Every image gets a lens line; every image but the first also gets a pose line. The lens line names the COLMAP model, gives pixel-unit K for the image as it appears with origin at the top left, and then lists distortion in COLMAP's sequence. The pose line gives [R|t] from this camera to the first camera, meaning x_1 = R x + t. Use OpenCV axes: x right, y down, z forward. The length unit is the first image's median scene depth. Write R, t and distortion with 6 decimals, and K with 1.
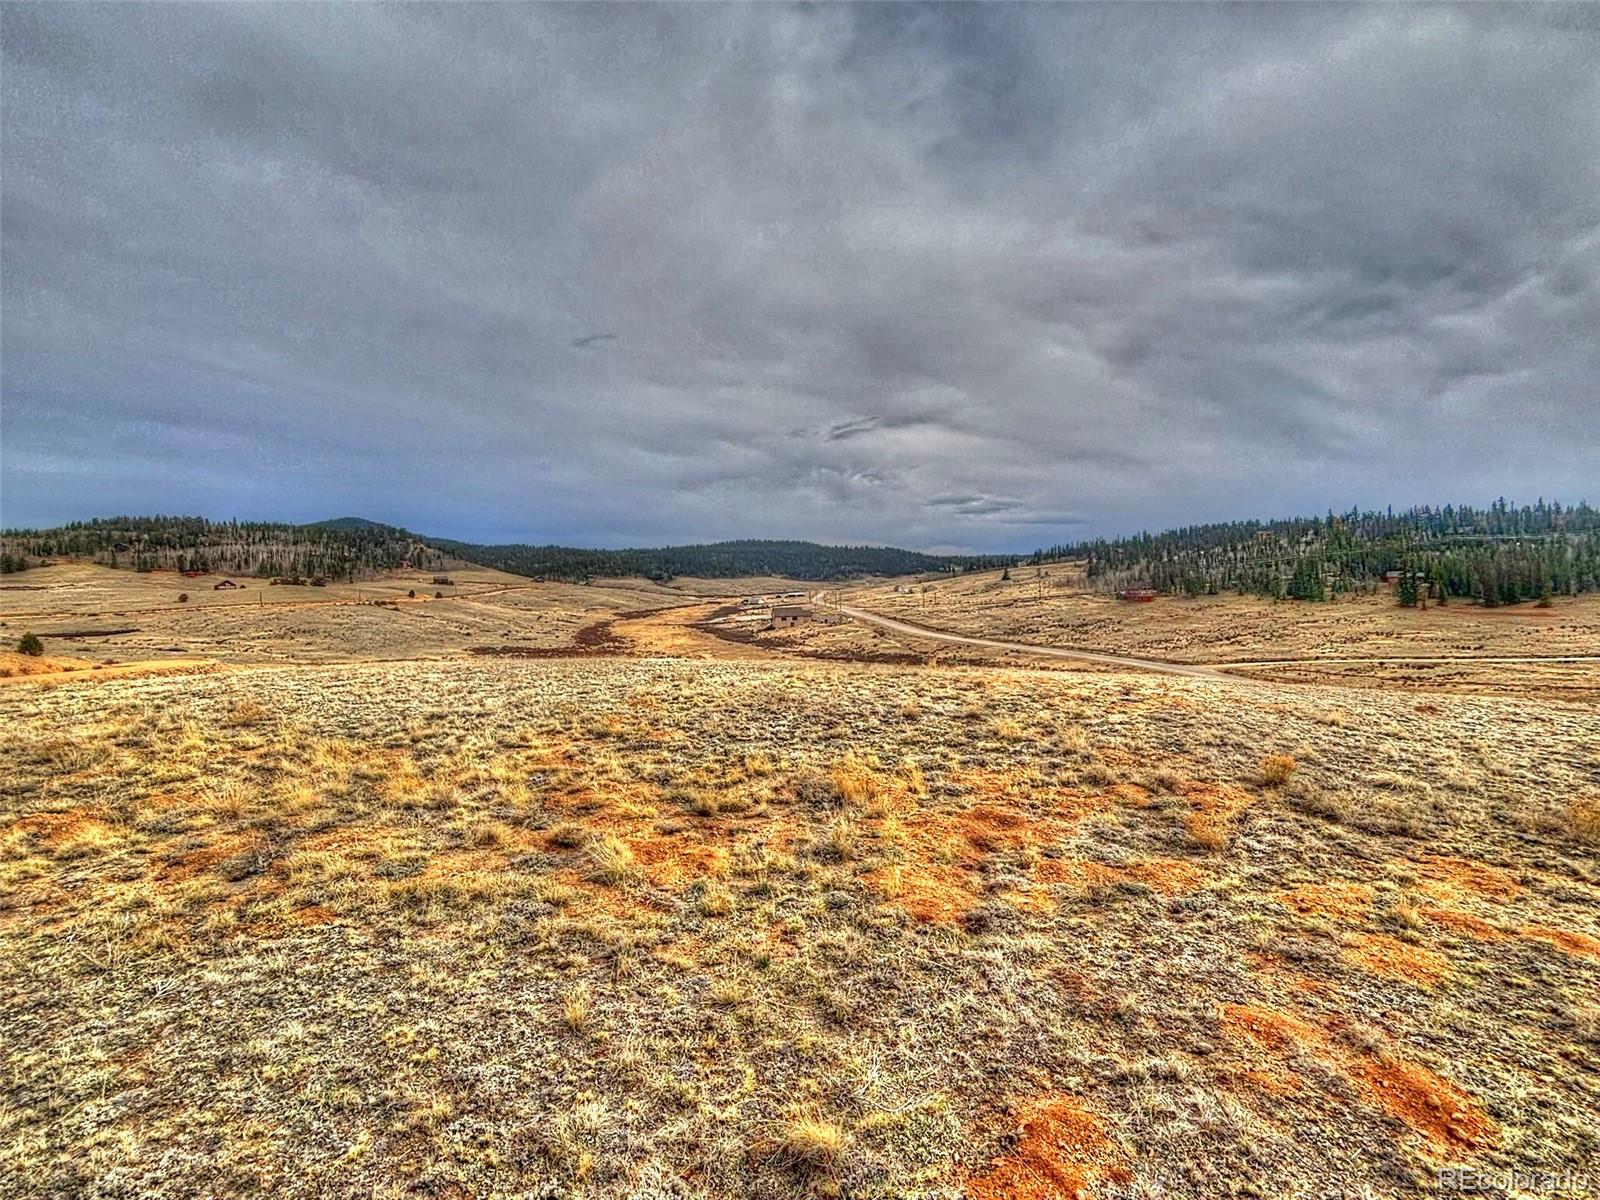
lens RADIAL K [[692.6, 0, 805.2], [0, 692.6, 598.9], [0, 0, 1]] dist [-0.041106, 0.009396]
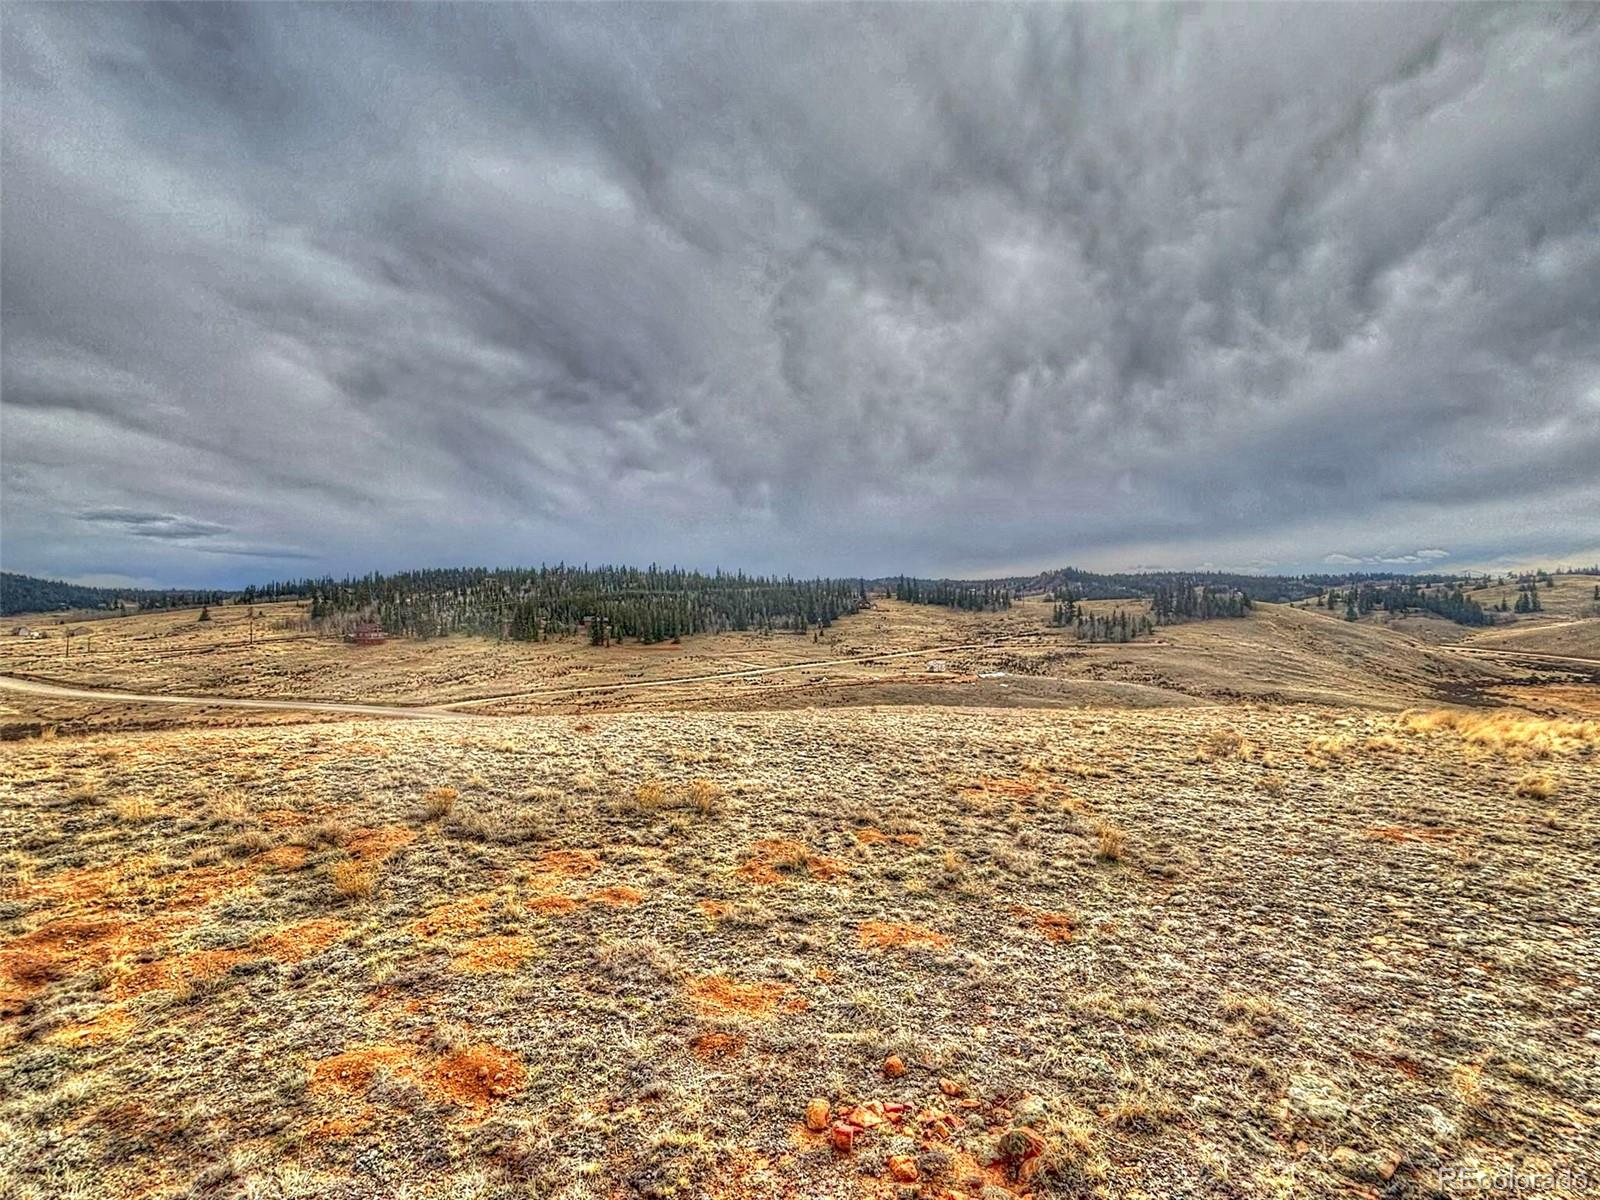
lens RADIAL K [[692.6, 0, 805.2], [0, 692.6, 598.9], [0, 0, 1]] dist [-0.041106, 0.009396]
pose [[0.610764, 0.031958, 0.791167, 0.162504], [0.014698, 0.998555, -0.051681, -0.002628], [-0.791676, 0.043194, 0.609412, -0.103939]]
